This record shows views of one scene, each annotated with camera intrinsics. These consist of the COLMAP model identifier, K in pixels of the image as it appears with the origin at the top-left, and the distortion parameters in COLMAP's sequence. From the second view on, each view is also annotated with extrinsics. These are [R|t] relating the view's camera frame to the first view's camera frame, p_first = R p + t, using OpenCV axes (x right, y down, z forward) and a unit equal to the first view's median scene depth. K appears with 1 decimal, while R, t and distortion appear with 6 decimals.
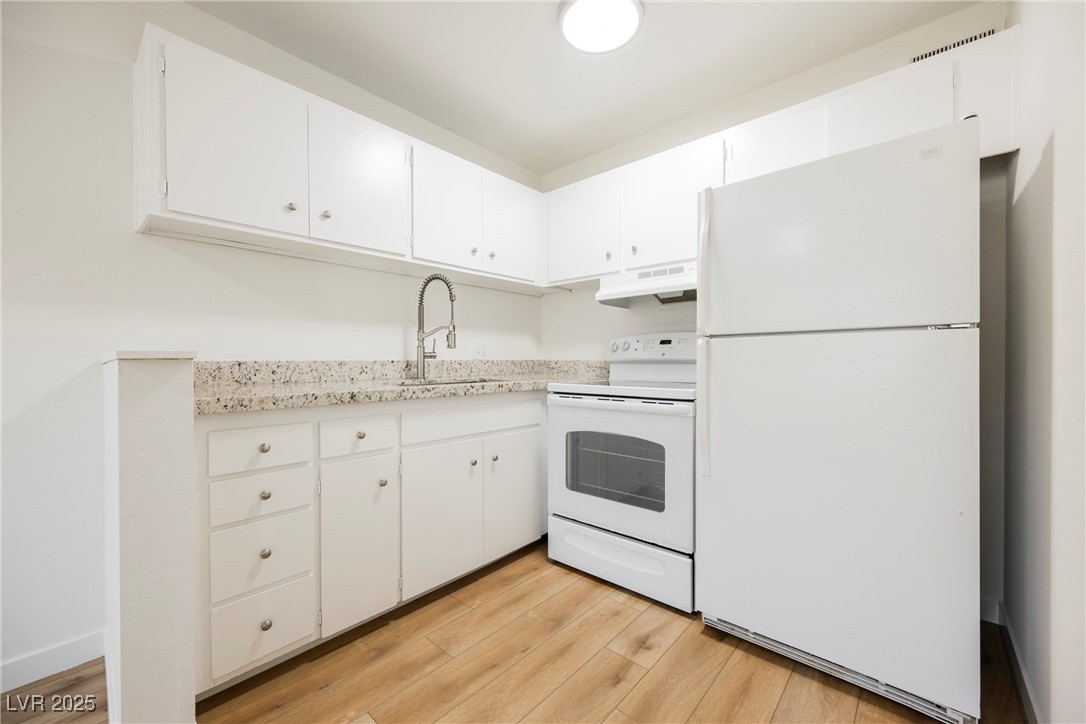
lens RADIAL K [[423.0, 0, 544.1], [0, 423.0, 366.7], [0, 0, 1]] dist [-0.002844, -0.000429]
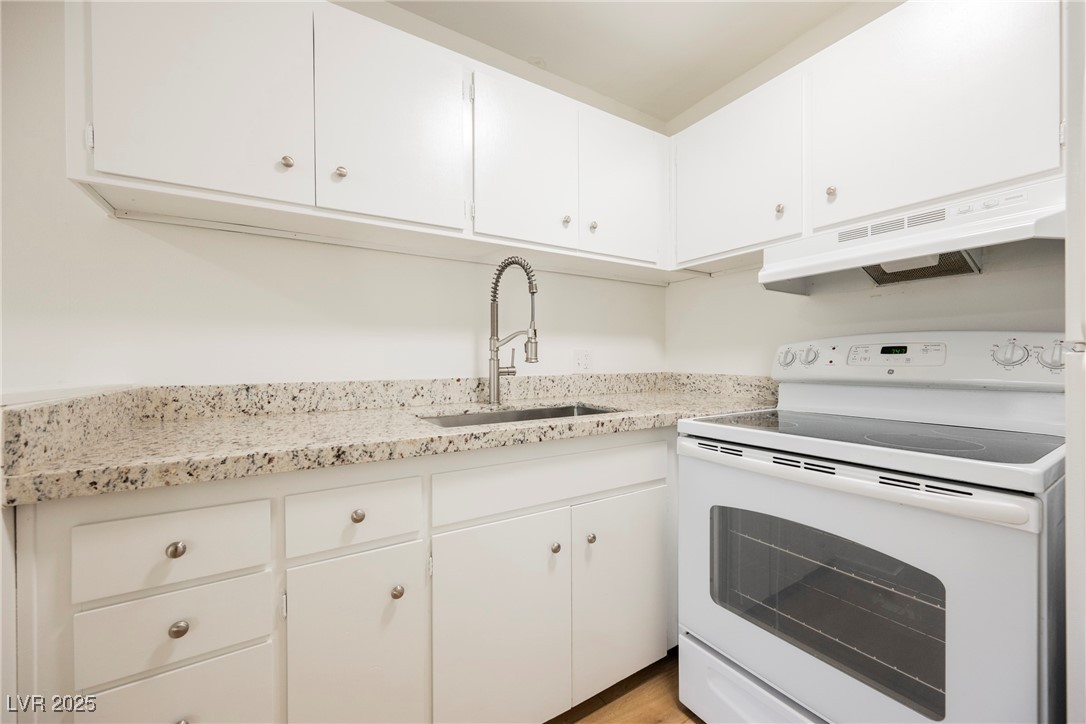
lens RADIAL K [[423.0, 0, 551.5], [0, 423.0, 362.4], [0, 0, 1]] dist [-0.002844, -0.000429]
pose [[0.962951, -0.001335, -0.269674, -0.002622], [-0.001460, 0.999947, -0.010163, -0.038232], [0.269673, 0.010180, 0.962898, 0.358992]]
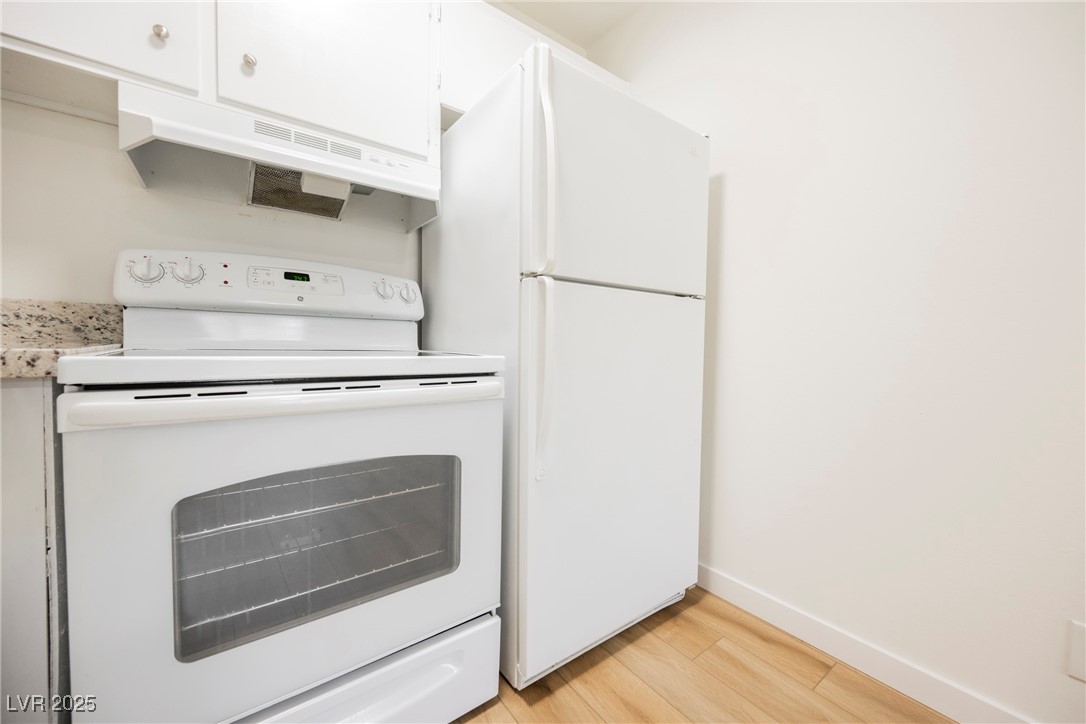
lens RADIAL K [[423.0, 0, 547.2], [0, 423.0, 367.1], [0, 0, 1]] dist [-0.002844, -0.000429]
pose [[0.188234, -0.049866, 0.980858, -0.205177], [-0.010947, 0.998542, 0.052865, 0.027498], [-0.982063, -0.020688, 0.187413, 0.631260]]
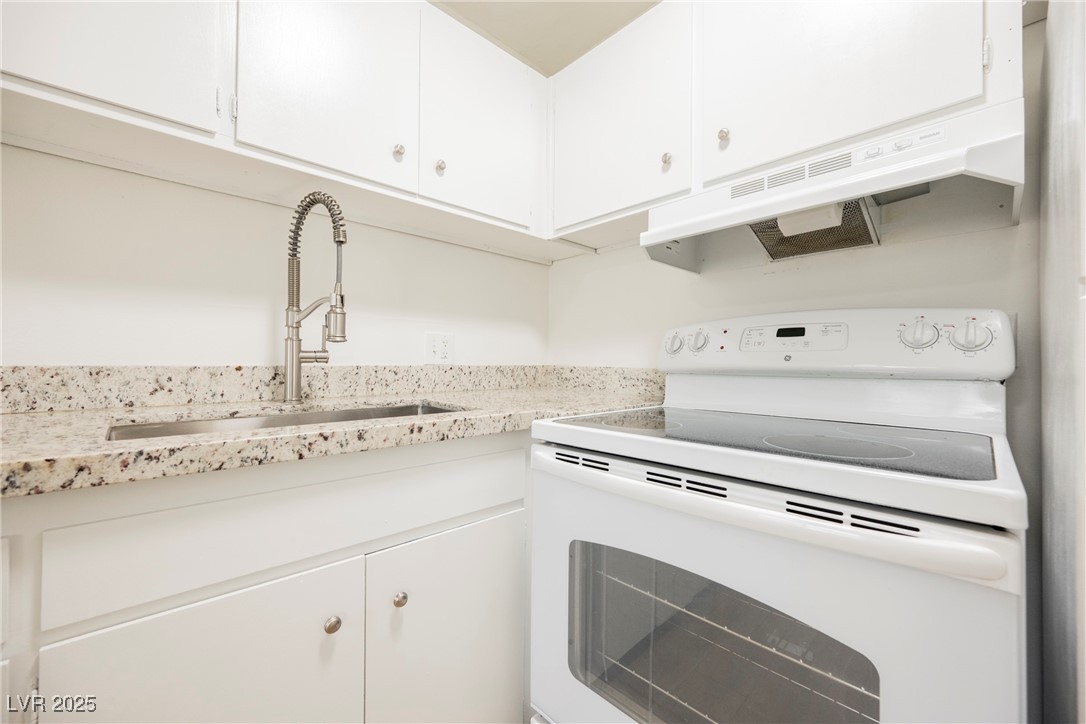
lens RADIAL K [[423.0, 0, 551.3], [0, 423.0, 359.5], [0, 0, 1]] dist [-0.002844, -0.000429]
pose [[0.997425, 0.008316, -0.071239, 0.060797], [-0.010010, 0.999675, -0.023461, -0.015599], [0.071020, 0.024114, 0.997183, 0.557834]]
